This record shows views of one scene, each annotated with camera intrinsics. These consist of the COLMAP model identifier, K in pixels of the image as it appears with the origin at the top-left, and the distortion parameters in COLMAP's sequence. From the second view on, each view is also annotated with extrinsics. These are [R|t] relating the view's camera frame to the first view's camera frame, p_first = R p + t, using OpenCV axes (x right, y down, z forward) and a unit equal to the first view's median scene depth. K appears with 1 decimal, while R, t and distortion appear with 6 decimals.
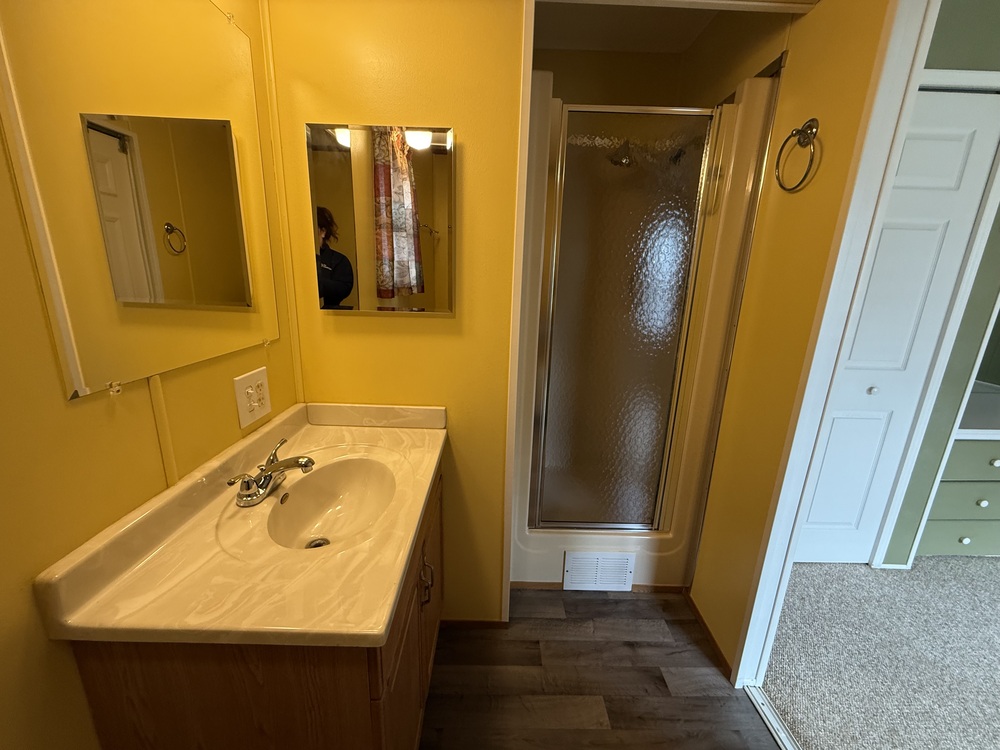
lens RADIAL K [[399.7, 0, 499.8], [0, 399.7, 378.4], [0, 0, 1]] dist [0.000484, 0.000237]
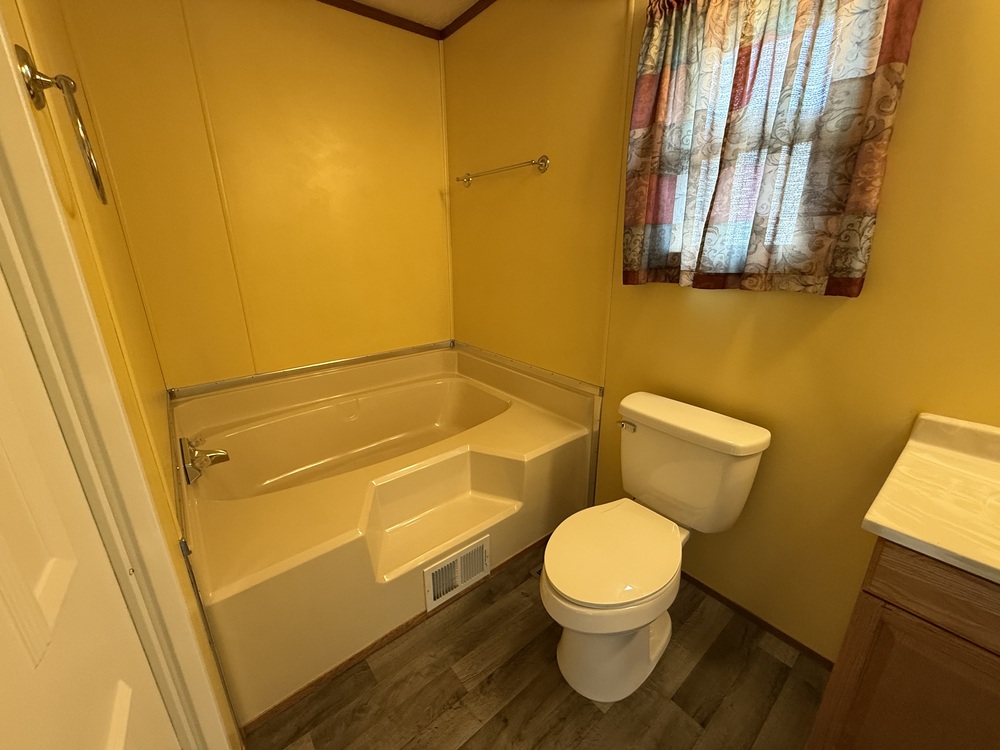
lens RADIAL K [[399.7, 0, 499.9], [0, 399.7, 373.4], [0, 0, 1]] dist [0.000484, 0.000237]
pose [[-0.782154, 0.173228, -0.598521, 1.318558], [-0.161092, 0.871698, 0.462809, -0.188062], [0.601901, 0.458405, -0.653896, 0.884375]]
